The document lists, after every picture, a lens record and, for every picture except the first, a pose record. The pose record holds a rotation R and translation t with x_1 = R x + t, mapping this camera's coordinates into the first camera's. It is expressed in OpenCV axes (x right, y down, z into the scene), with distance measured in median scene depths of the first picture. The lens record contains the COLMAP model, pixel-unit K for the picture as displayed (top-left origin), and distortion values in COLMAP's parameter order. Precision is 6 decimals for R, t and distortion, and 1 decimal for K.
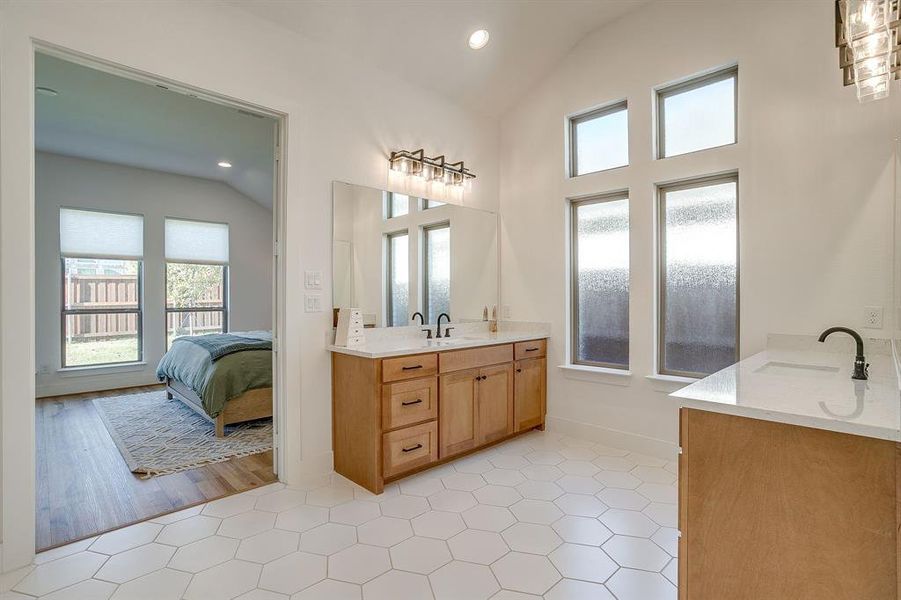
lens RADIAL K [[438.7, 0, 464.8], [0, 438.7, 299.5], [0, 0, 1]] dist [-0.045964, 0.021782]
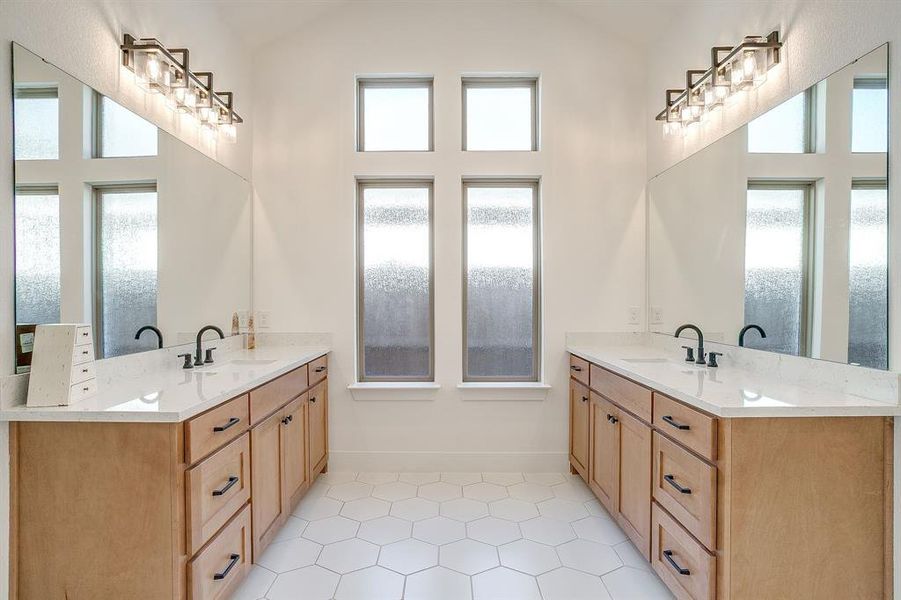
lens RADIAL K [[462.7, 0, 447.8], [0, 462.7, 300.8], [0, 0, 1]] dist [-0.047395, 0.019403]
pose [[0.721624, -0.004278, 0.692272, -0.261696], [0.006130, 0.999981, -0.000211, -0.001953], [-0.692258, 0.004397, 0.721637, 0.307395]]
